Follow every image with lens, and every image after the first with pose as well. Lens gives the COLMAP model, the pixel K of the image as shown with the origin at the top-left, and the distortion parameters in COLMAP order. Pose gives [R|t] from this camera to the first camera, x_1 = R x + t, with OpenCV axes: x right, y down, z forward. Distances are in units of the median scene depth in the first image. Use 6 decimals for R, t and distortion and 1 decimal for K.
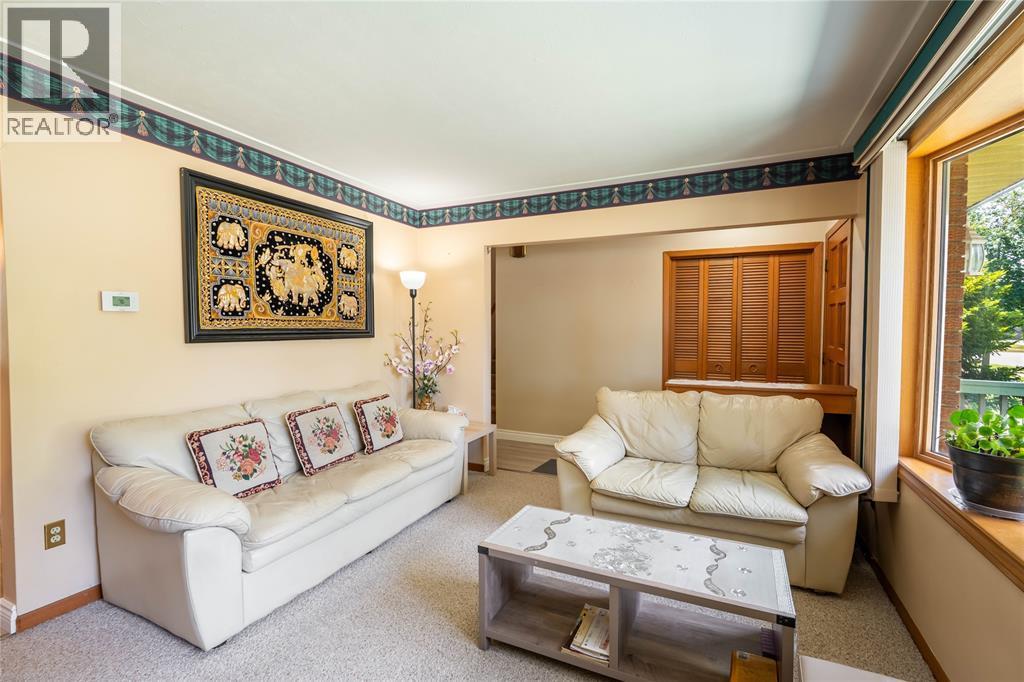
lens RADIAL K [[458.2, 0, 514.1], [0, 458.2, 342.2], [0, 0, 1]] dist [0.003098, -0.000885]
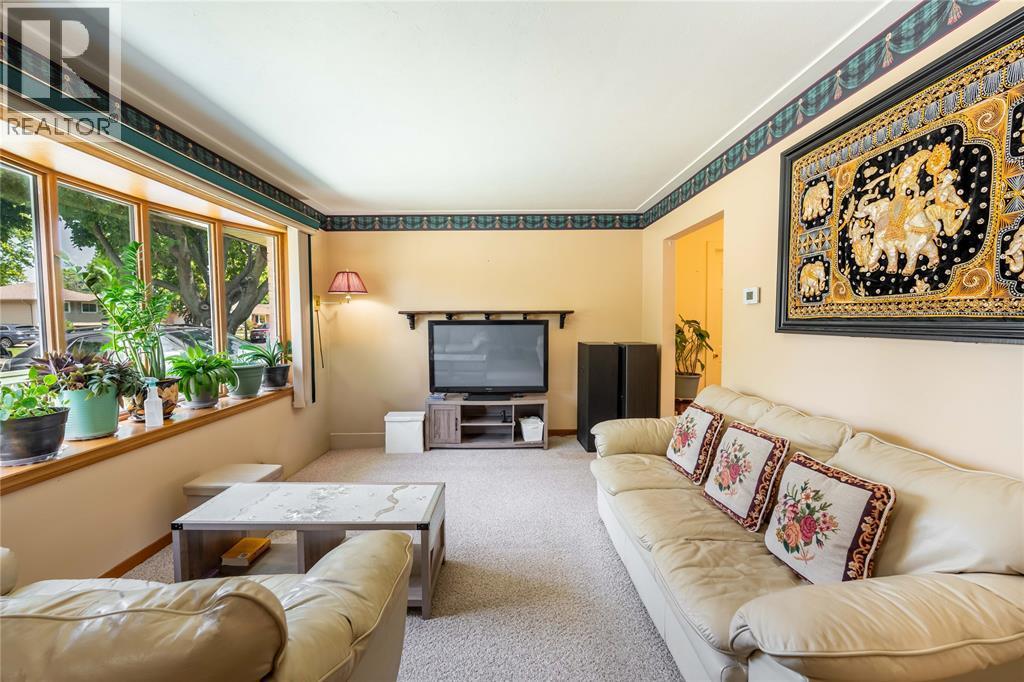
lens RADIAL K [[458.2, 0, 514.4], [0, 458.2, 341.2], [0, 0, 1]] dist [0.003098, -0.000885]
pose [[-0.899188, 0.024044, -0.436901, 0.188212], [-0.011113, 0.996912, 0.077736, -0.041114], [0.437421, 0.074755, -0.896144, 1.357225]]
